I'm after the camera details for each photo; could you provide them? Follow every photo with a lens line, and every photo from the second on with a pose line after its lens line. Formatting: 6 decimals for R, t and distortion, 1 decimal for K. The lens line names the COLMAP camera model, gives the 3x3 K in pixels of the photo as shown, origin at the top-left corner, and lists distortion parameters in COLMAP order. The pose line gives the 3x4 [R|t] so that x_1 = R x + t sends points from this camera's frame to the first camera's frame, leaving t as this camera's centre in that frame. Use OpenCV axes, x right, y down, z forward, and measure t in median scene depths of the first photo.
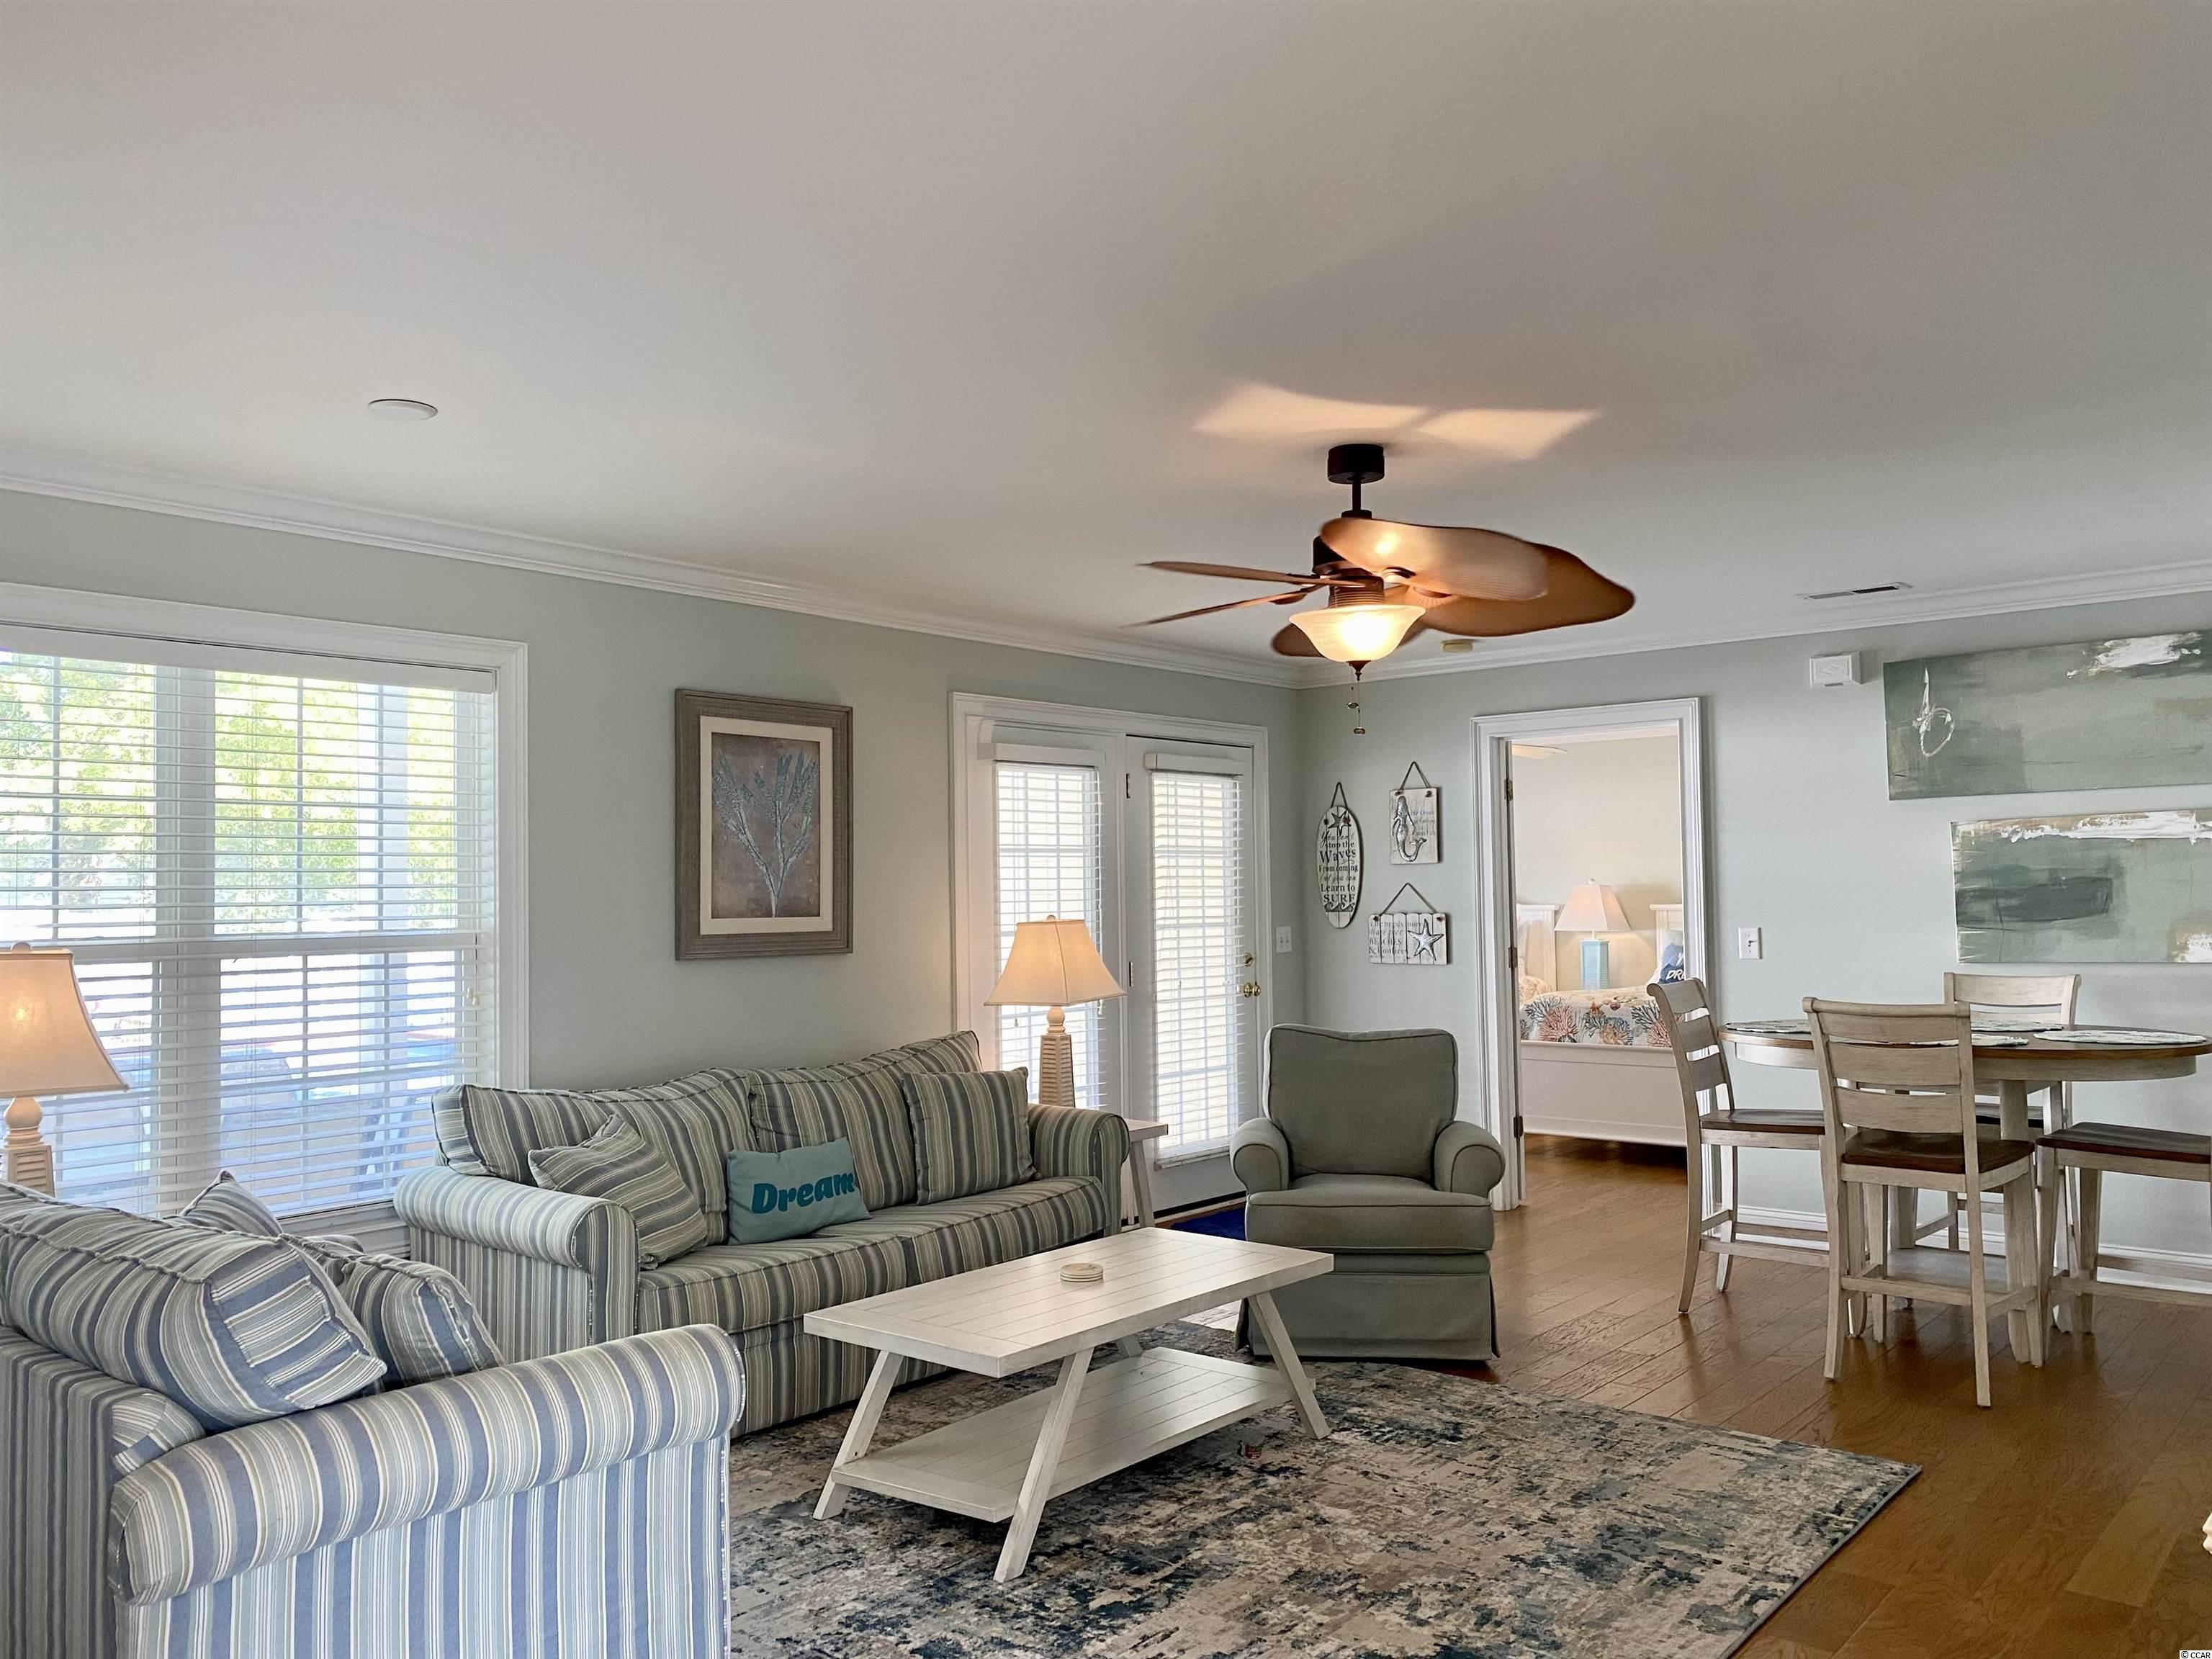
lens RADIAL K [[1679.7, 0, 1137.1], [0, 1679.7, 838.6], [0, 0, 1]] dist [0.070247, -0.108145]
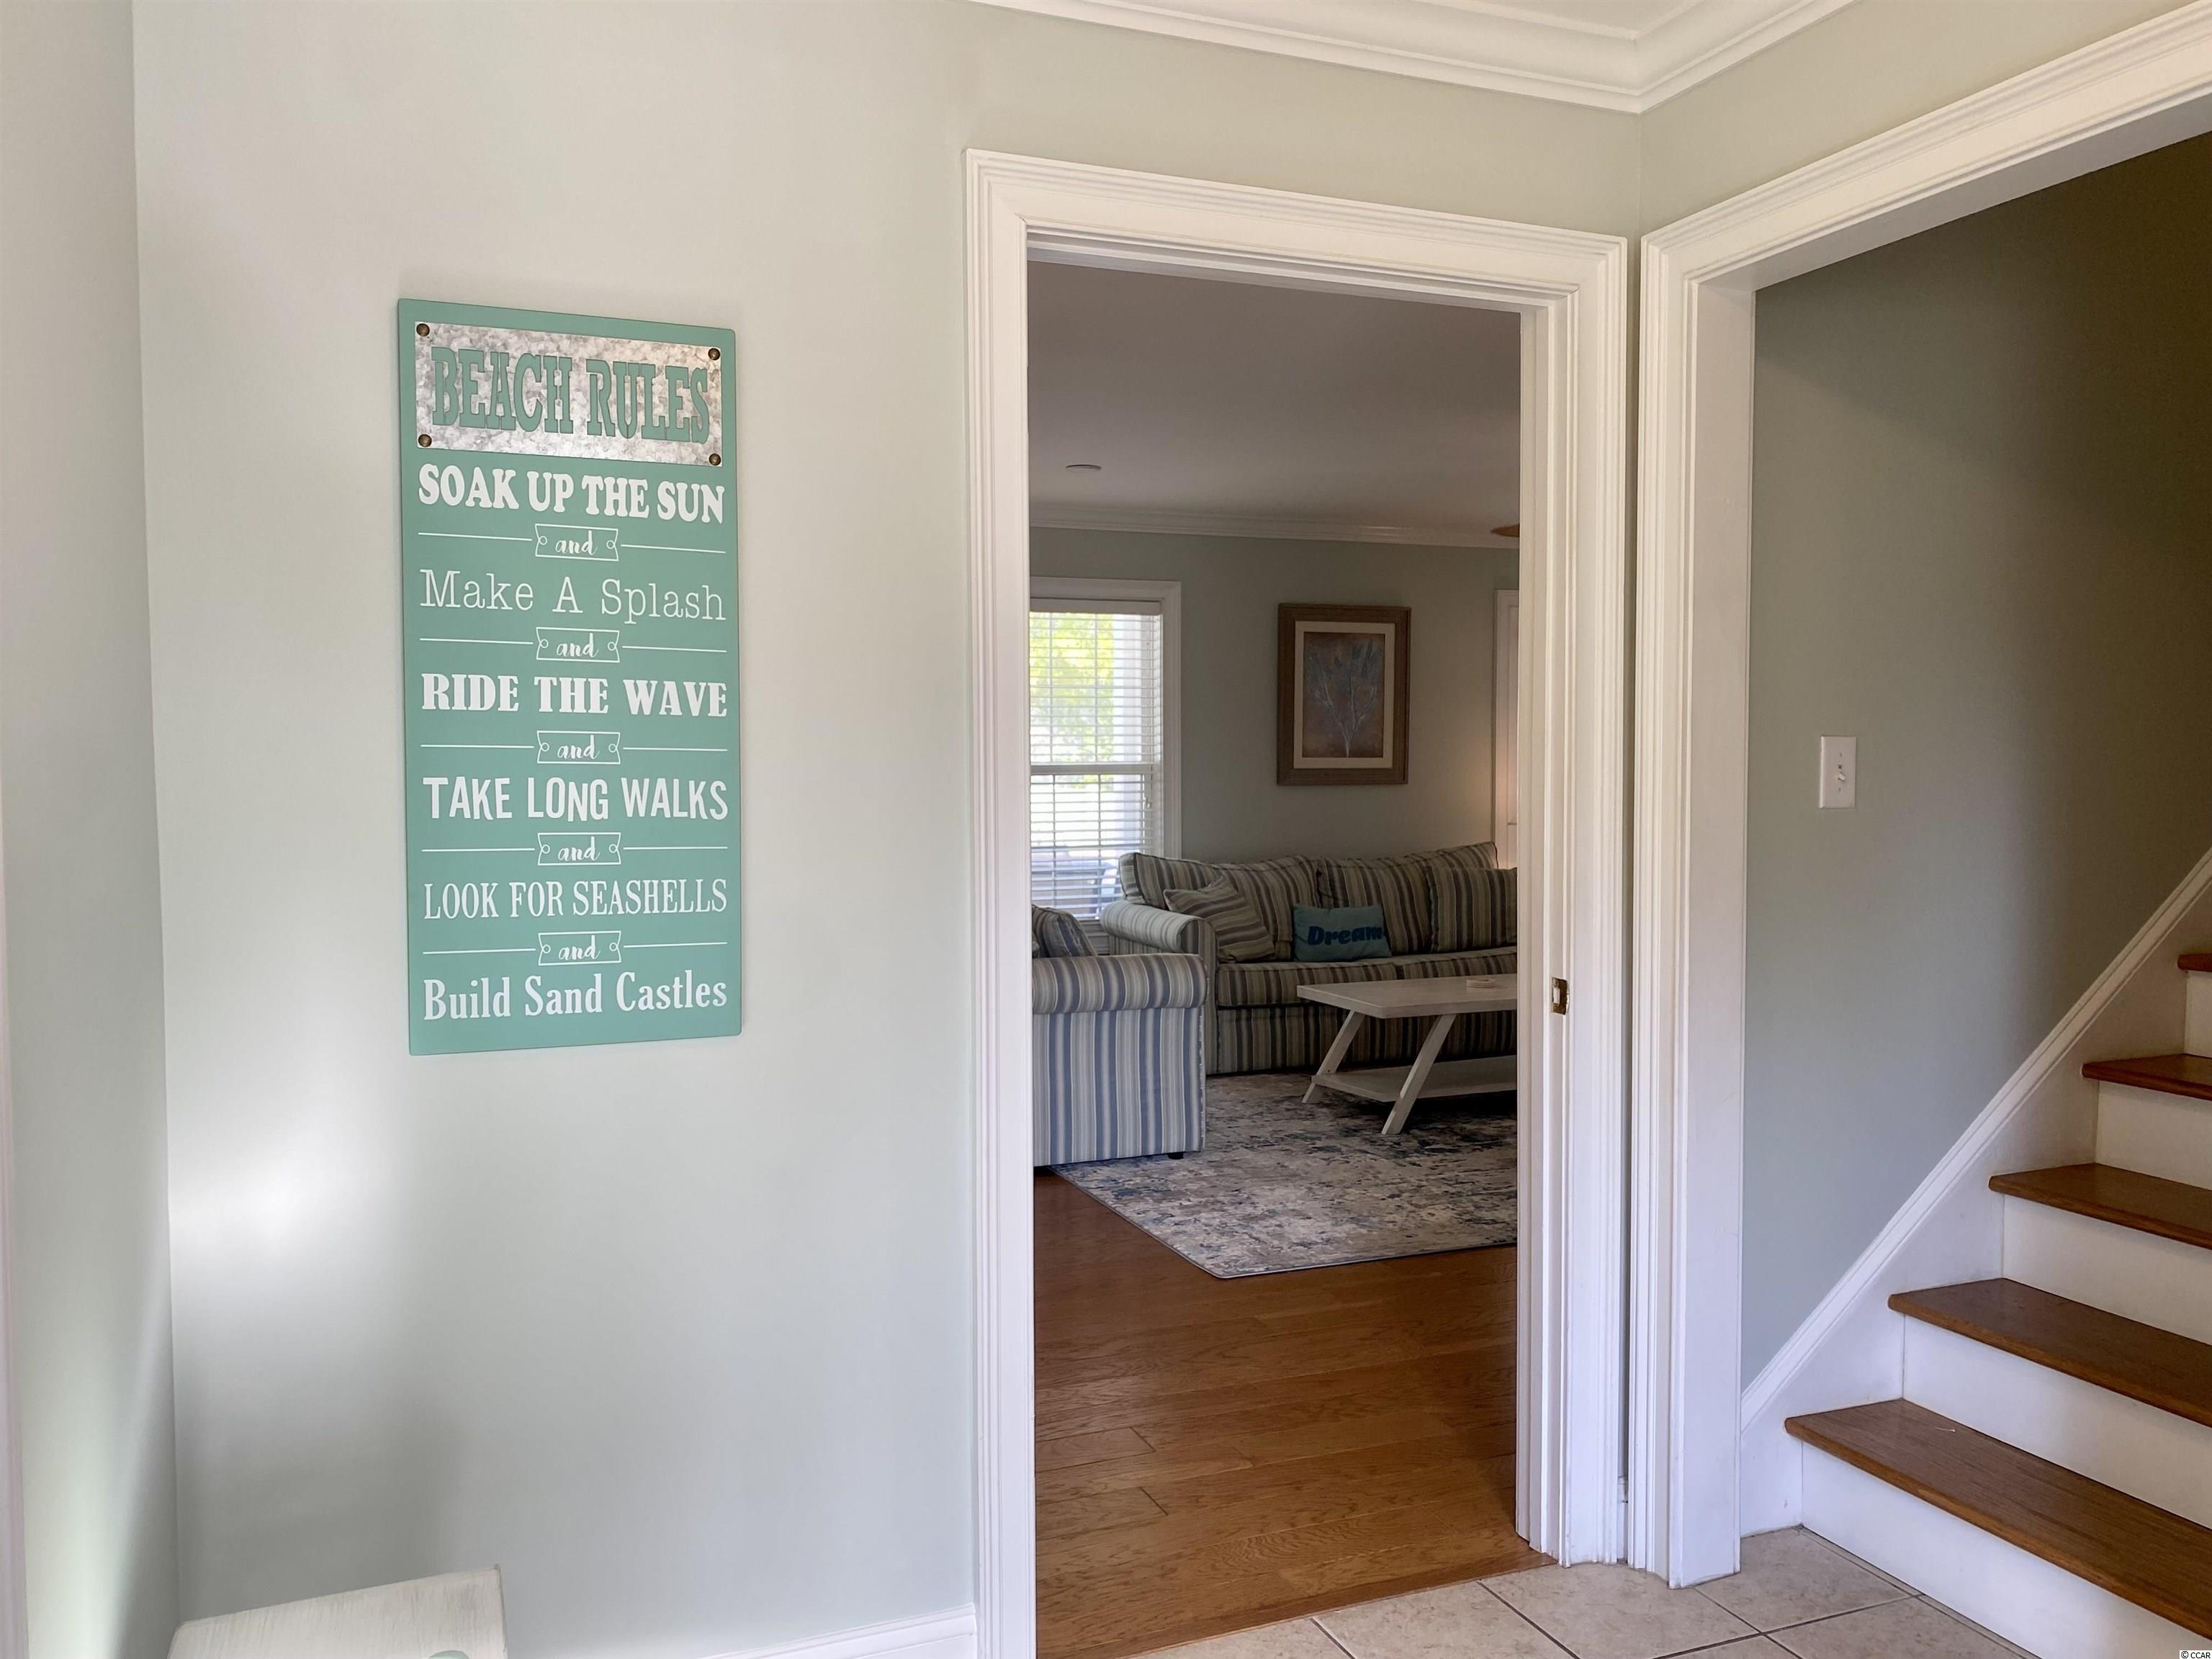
lens RADIAL K [[1679.7, 0, 1137.1], [0, 1679.7, 838.6], [0, 0, 1]] dist [0.070247, -0.108145]
pose [[0.889931, 0.029973, -0.455109, 0.329175], [0.009932, 0.996328, 0.085037, -0.010218], [0.455987, -0.080197, 0.886366, -0.436112]]
